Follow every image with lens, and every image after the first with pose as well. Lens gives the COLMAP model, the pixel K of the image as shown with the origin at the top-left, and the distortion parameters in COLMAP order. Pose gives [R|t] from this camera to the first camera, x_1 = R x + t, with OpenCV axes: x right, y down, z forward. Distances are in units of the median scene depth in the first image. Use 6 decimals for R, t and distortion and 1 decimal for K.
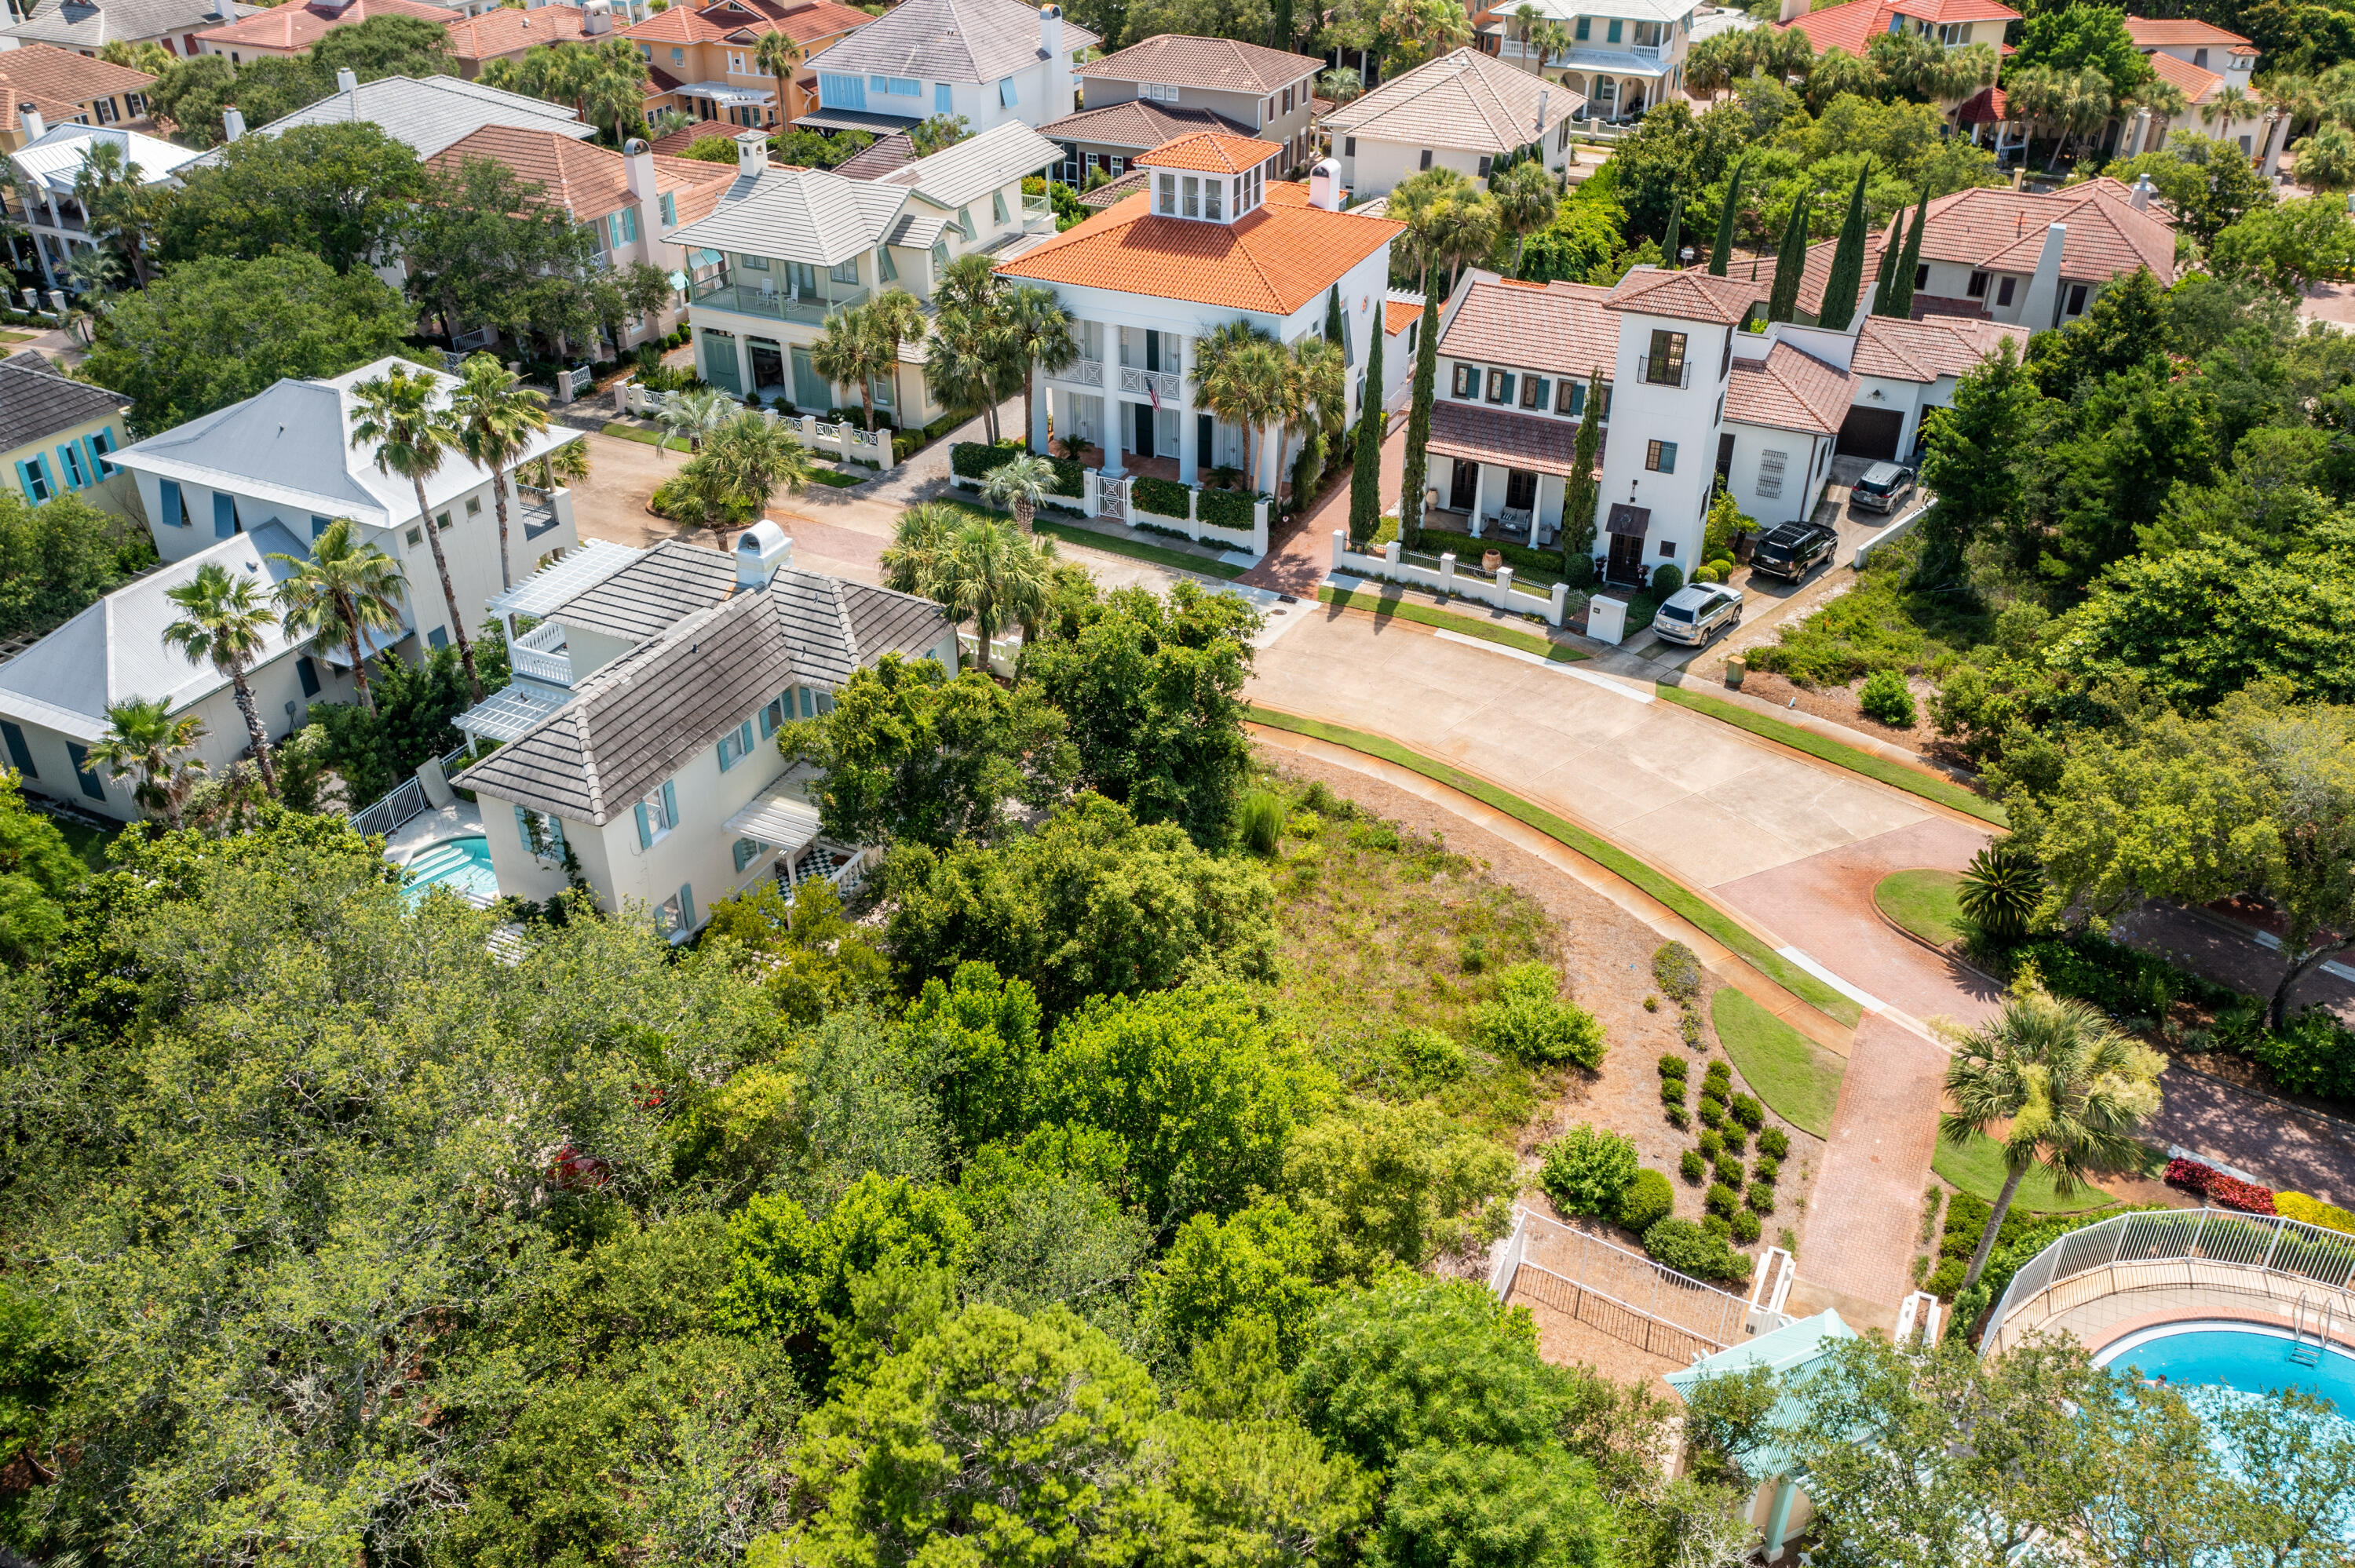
lens RADIAL K [[1876.1, 0, 1176.0], [0, 1876.1, 778.9], [0, 0, 1]] dist [-0.012546, 0.003225]
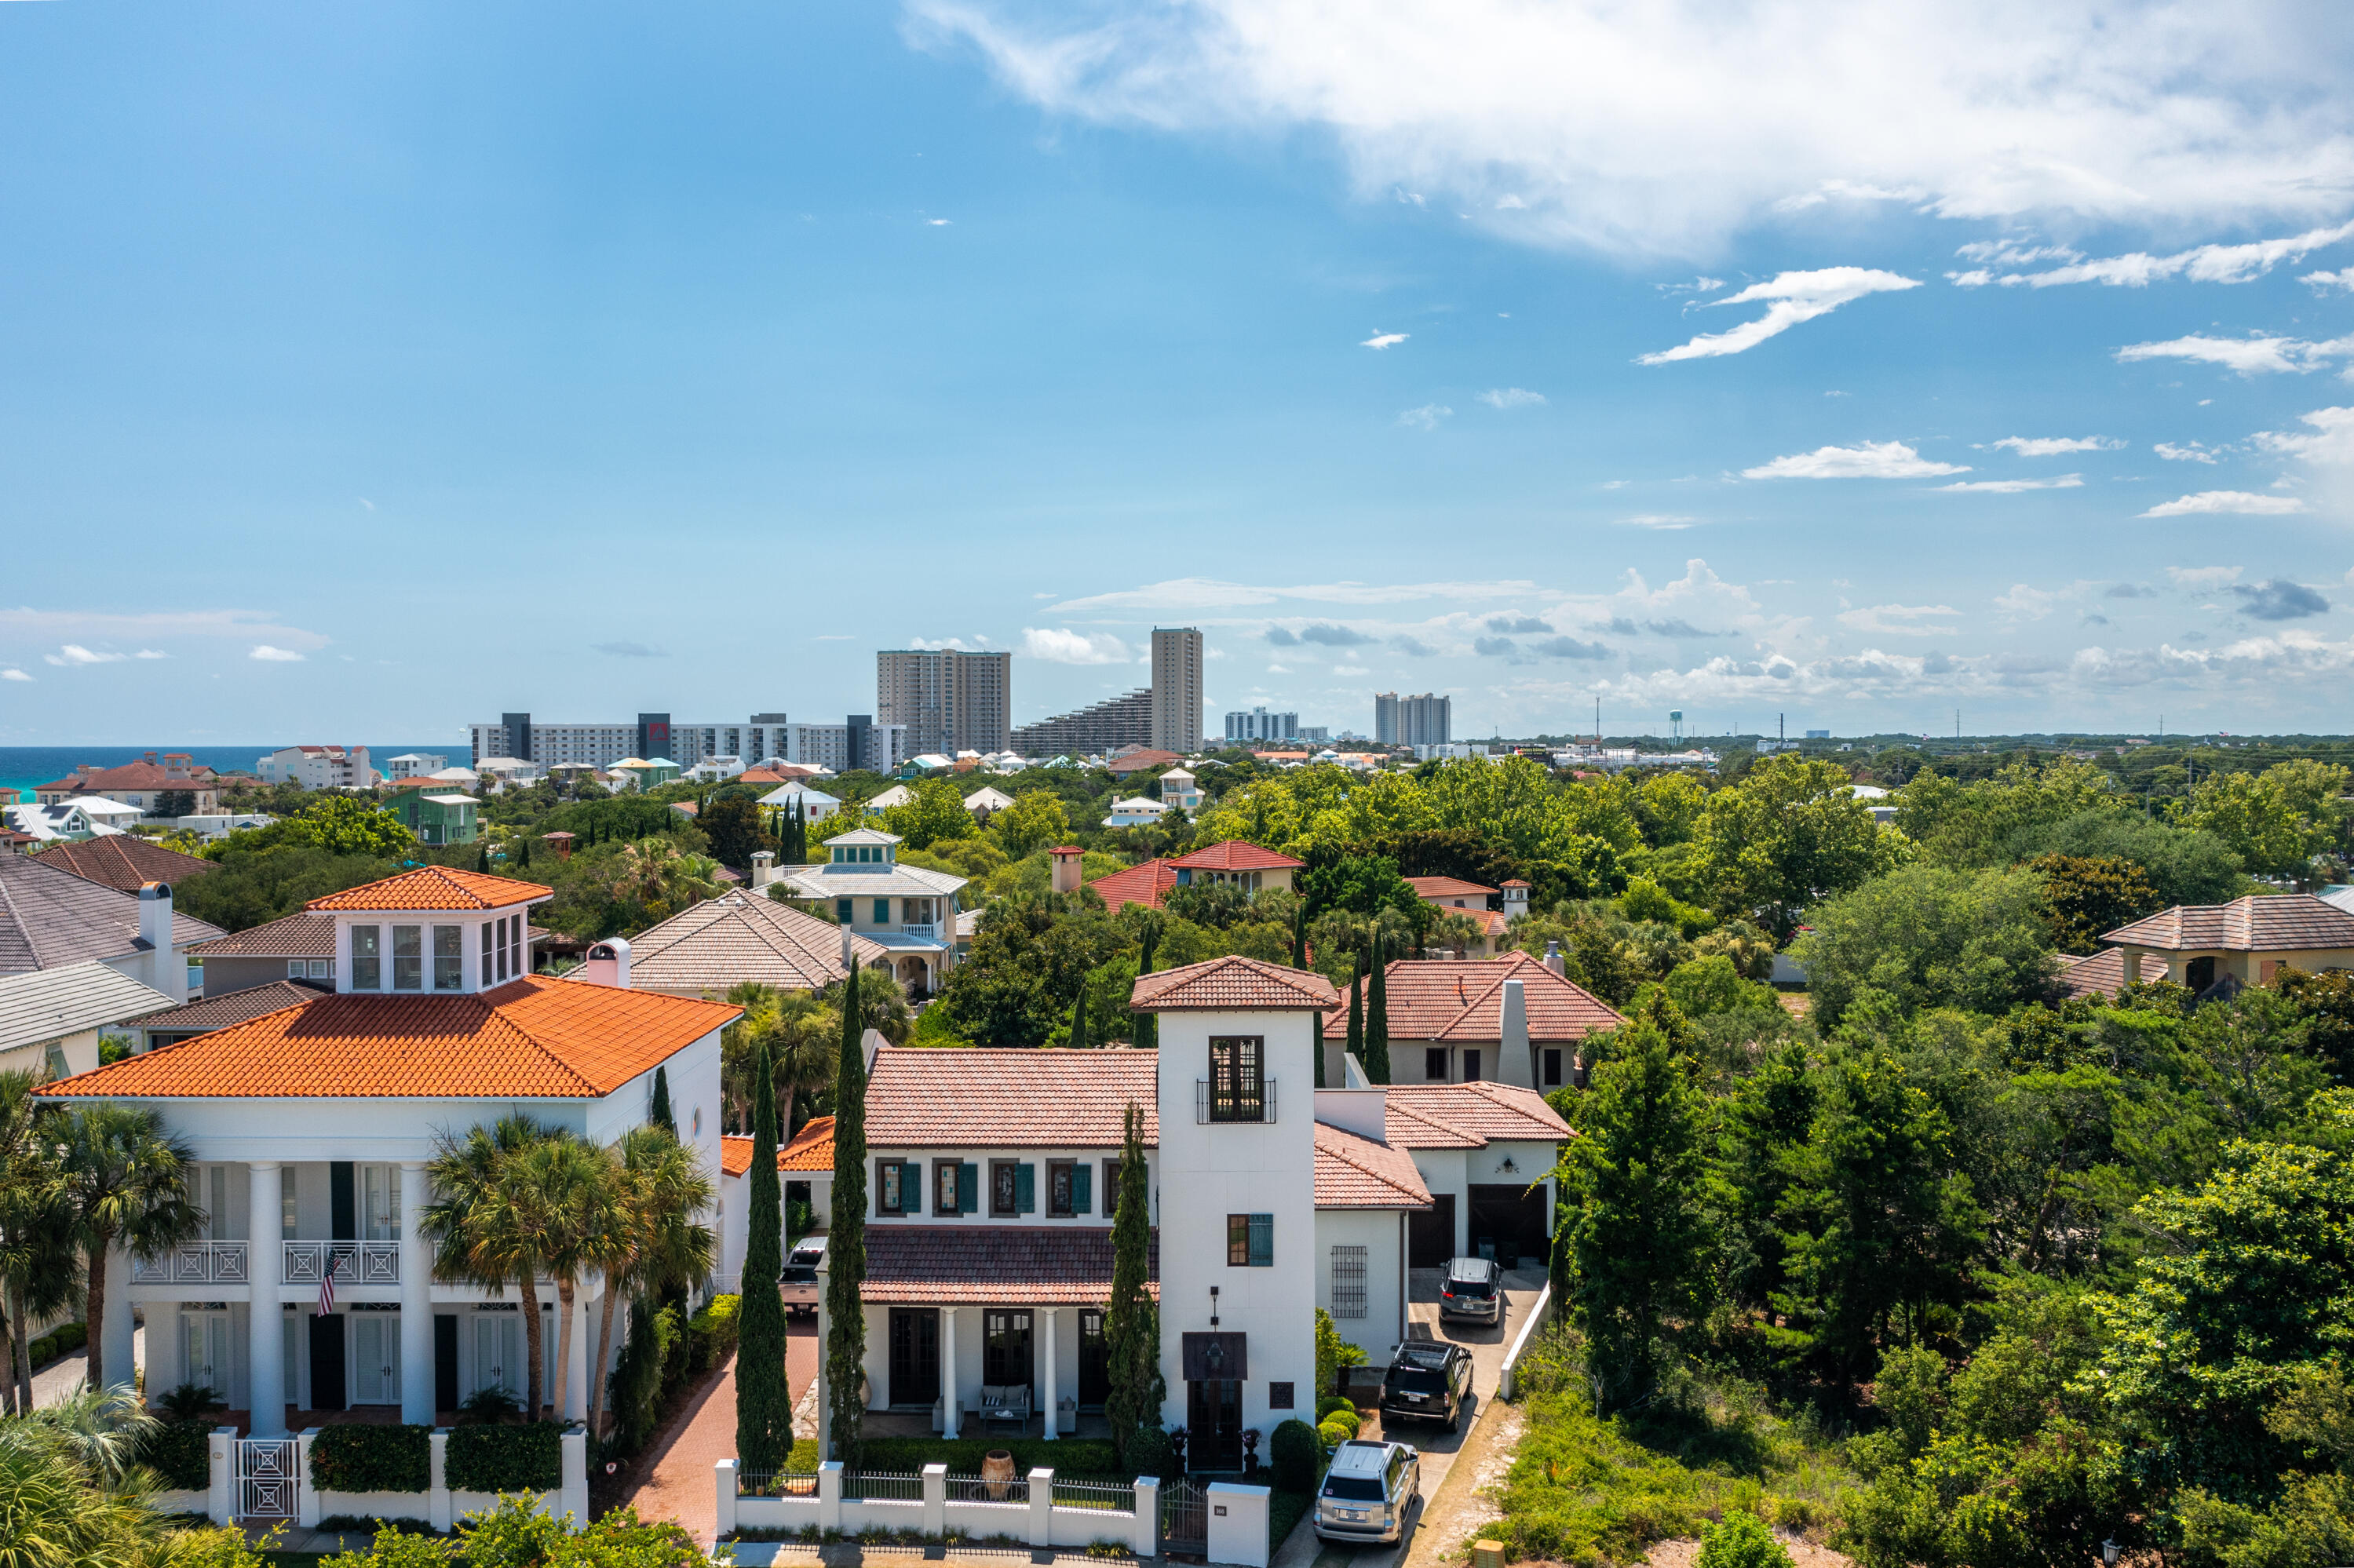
lens RADIAL K [[1902.0, 0, 1175.8], [0, 1902.0, 776.7], [0, 0, 1]] dist [-0.015132, 0.008337]
pose [[0.907000, -0.008058, 0.421053, -0.026469], [0.223959, 0.855942, -0.466054, -0.014013], [-0.356642, 0.517010, 0.778144, 0.408124]]
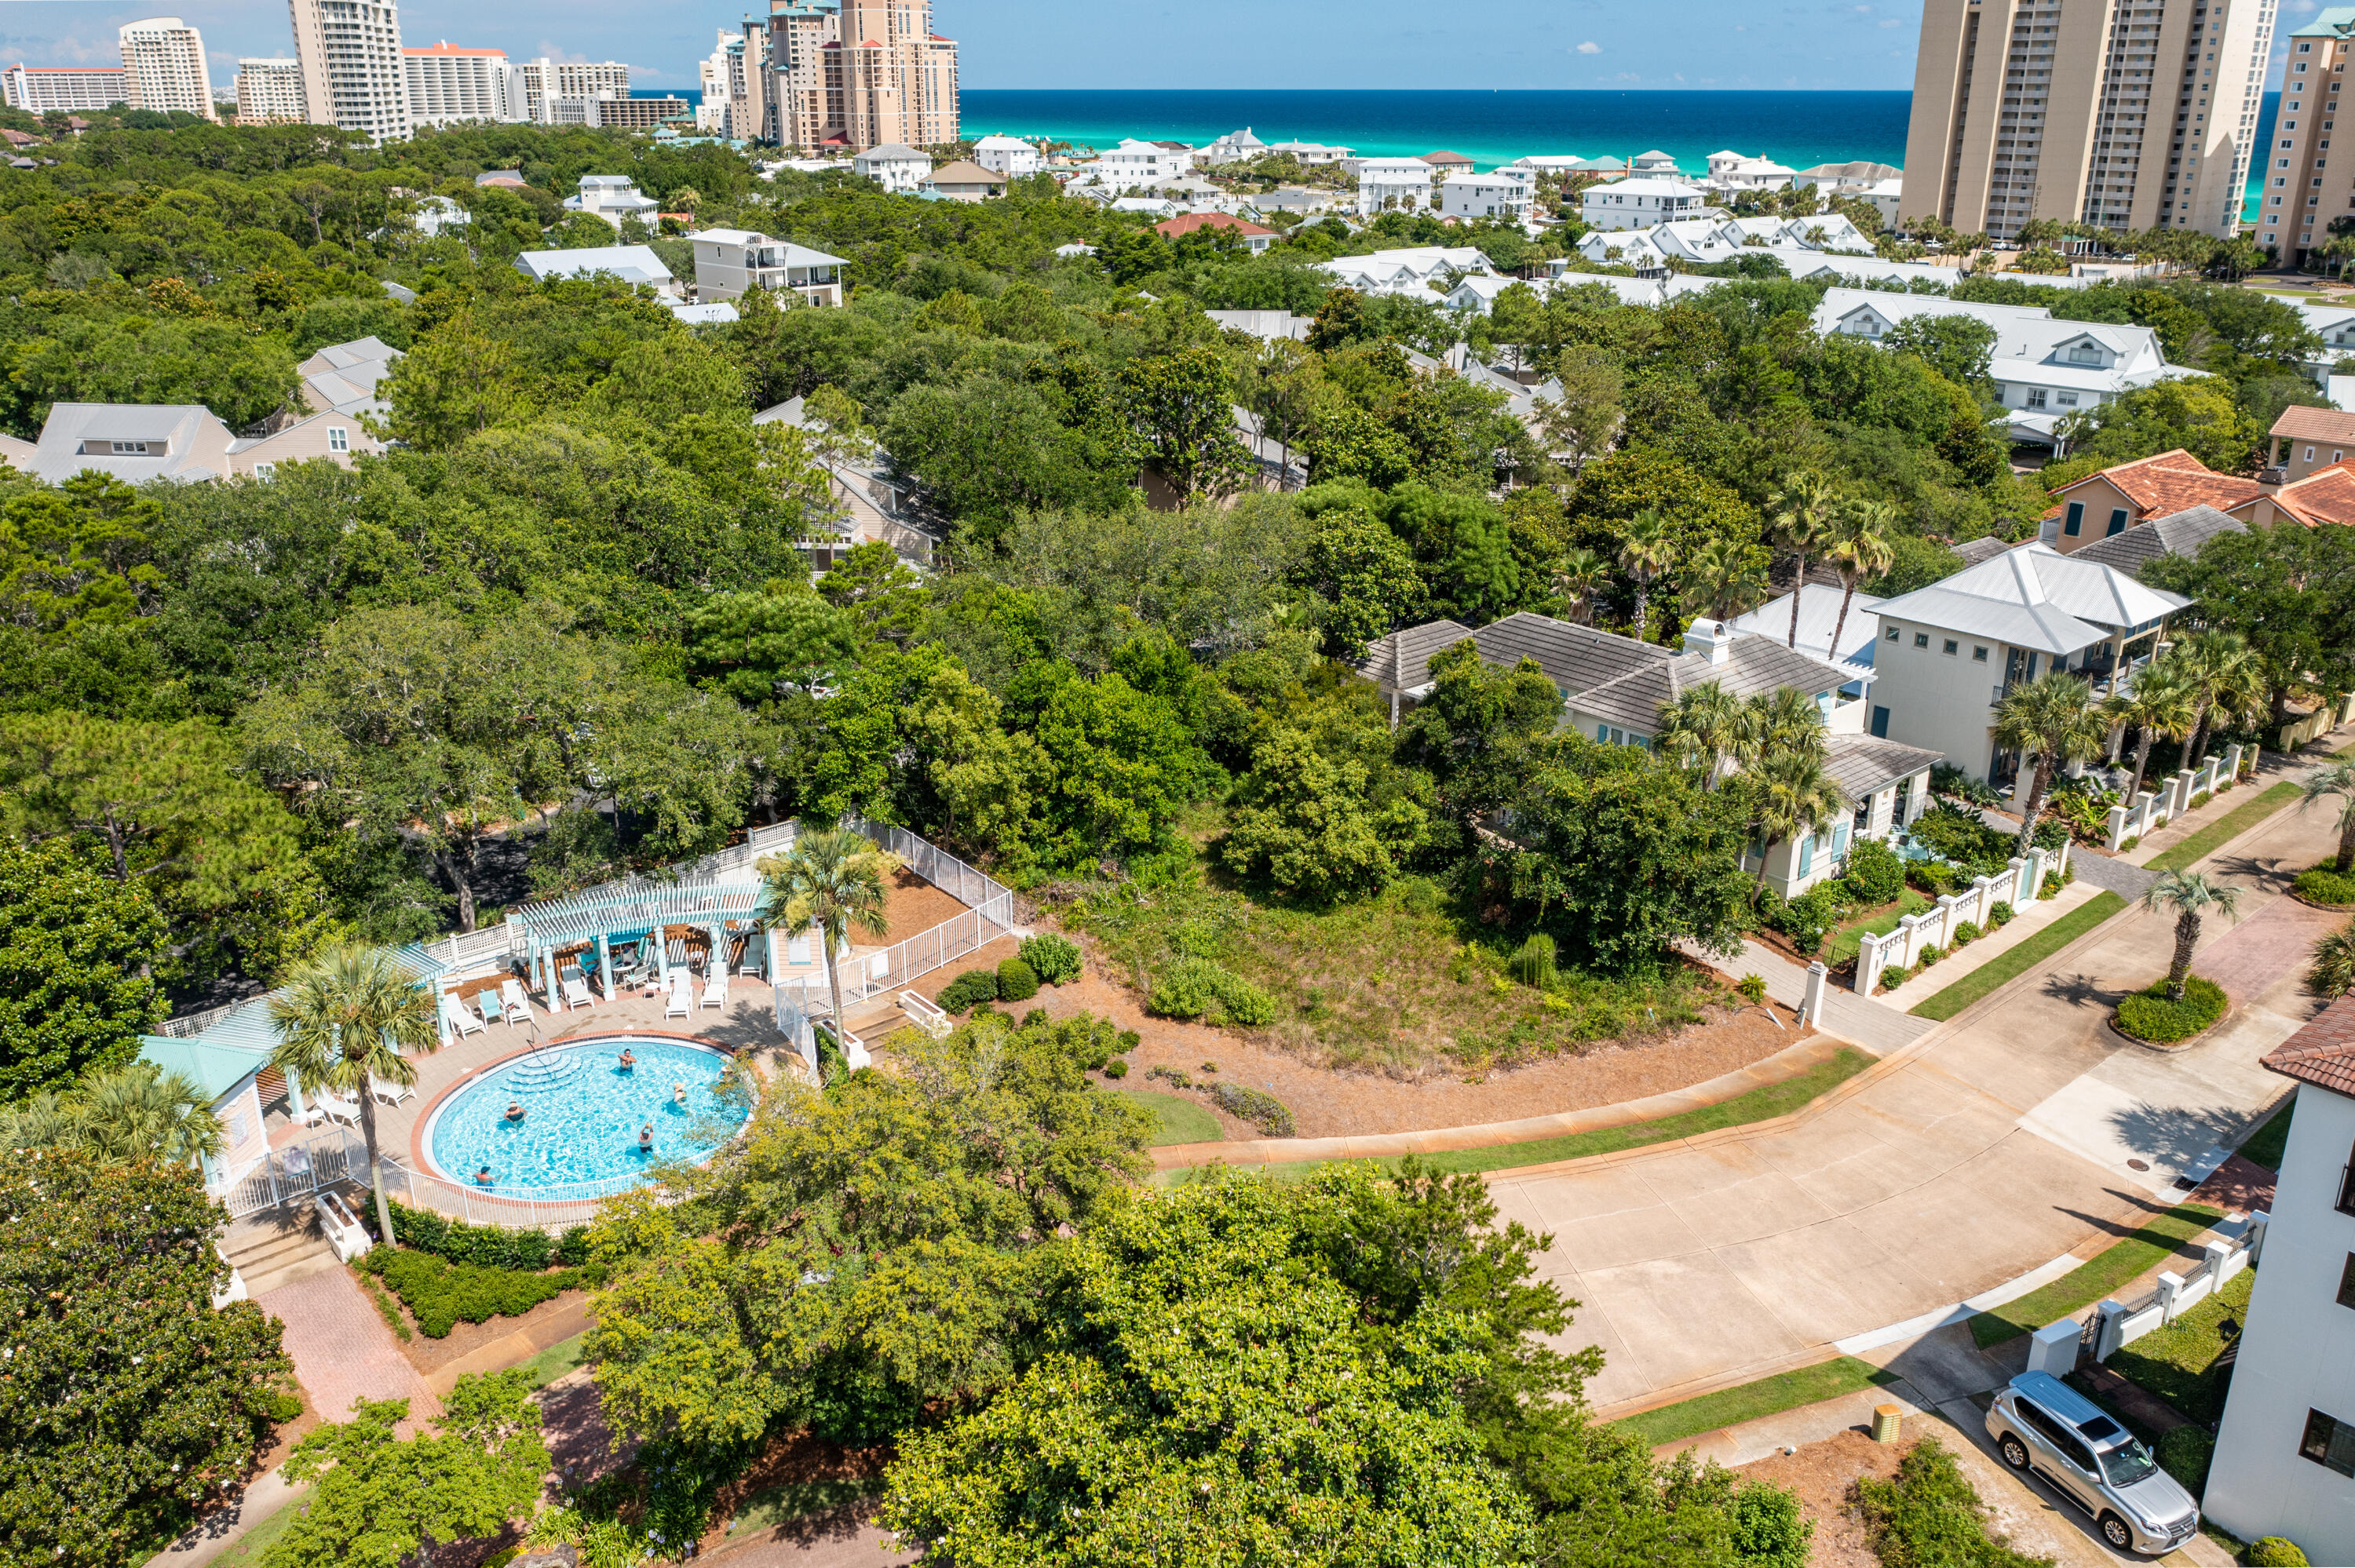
lens RADIAL K [[1876.1, 0, 1176.0], [0, 1876.1, 778.9], [0, 0, 1]] dist [-0.012546, 0.003225]
pose [[-0.404912, 0.315795, -0.858091, 0.786791], [-0.483267, 0.722761, 0.494033, -0.374783], [0.776208, 0.614727, -0.140041, 0.679948]]
